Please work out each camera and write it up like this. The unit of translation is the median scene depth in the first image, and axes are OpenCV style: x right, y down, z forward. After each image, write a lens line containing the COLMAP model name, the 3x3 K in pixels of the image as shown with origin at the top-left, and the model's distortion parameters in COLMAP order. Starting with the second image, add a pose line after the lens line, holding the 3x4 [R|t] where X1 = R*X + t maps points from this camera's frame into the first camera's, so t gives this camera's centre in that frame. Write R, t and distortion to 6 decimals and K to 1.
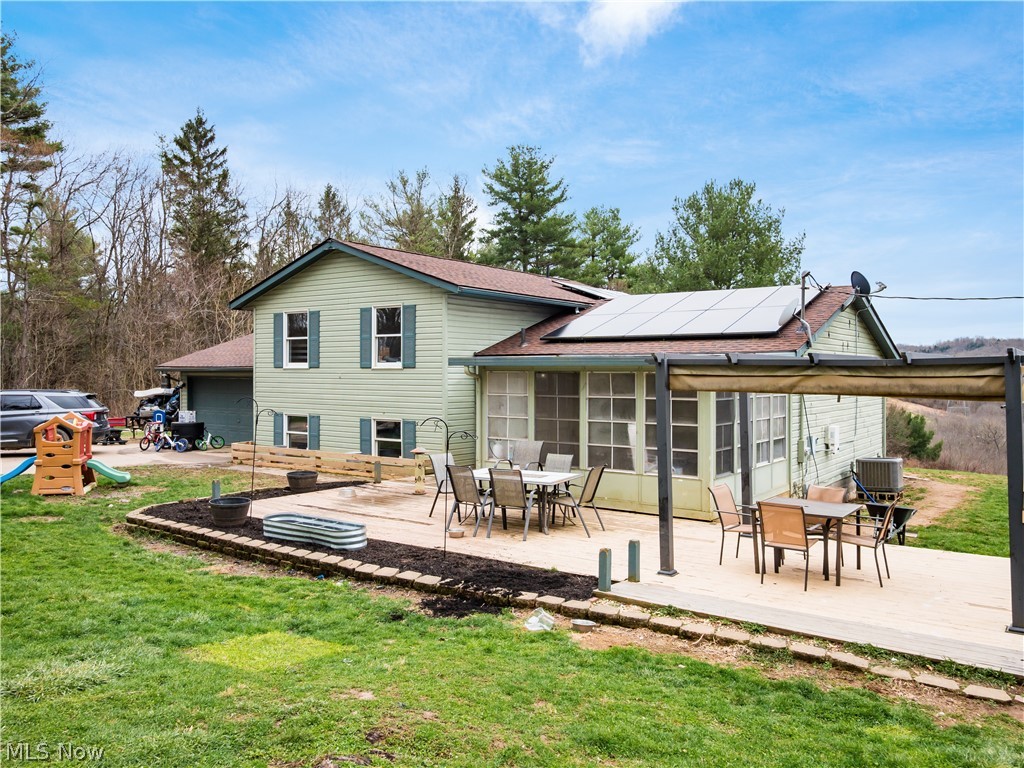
lens RADIAL K [[776.3, 0, 512.0], [0, 776.3, 384.0], [0, 0, 1]] dist [0.001067, 0.003007]
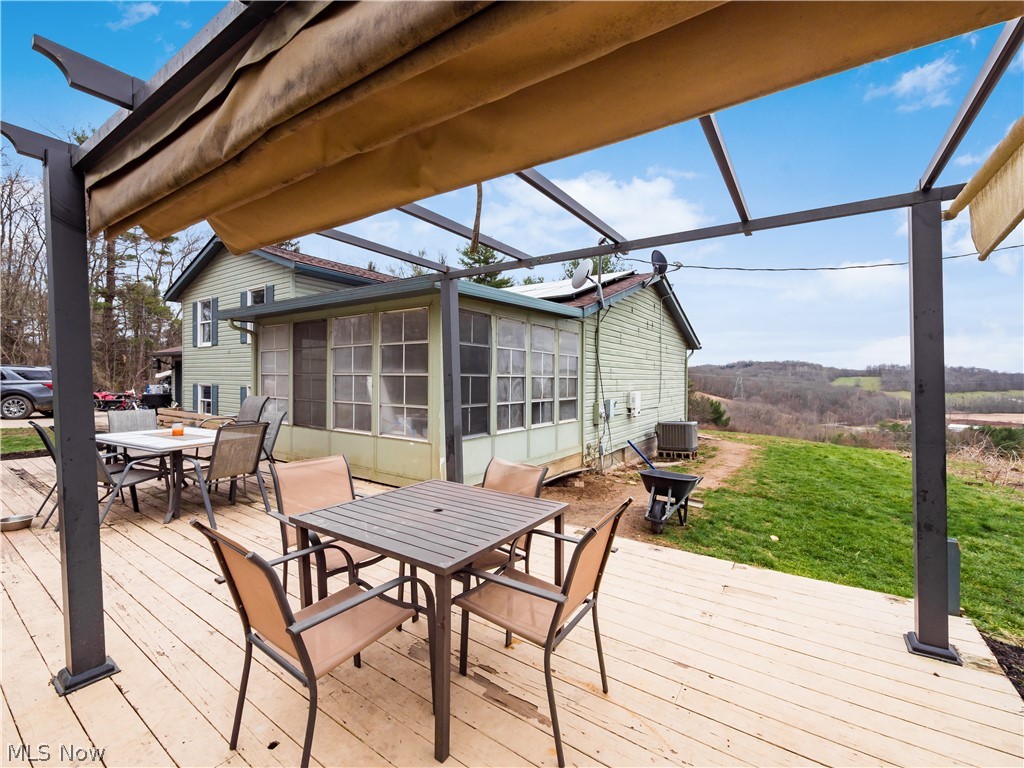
lens RADIAL K [[424.6, 0, 512.0], [0, 424.6, 384.0], [0, 0, 1]] dist [-0.004257, -0.000742]
pose [[0.999524, 0.005665, 0.030315, 0.213139], [-0.005619, 0.999983, -0.001603, 0.043235], [-0.030324, 0.001432, 0.999539, 0.386874]]
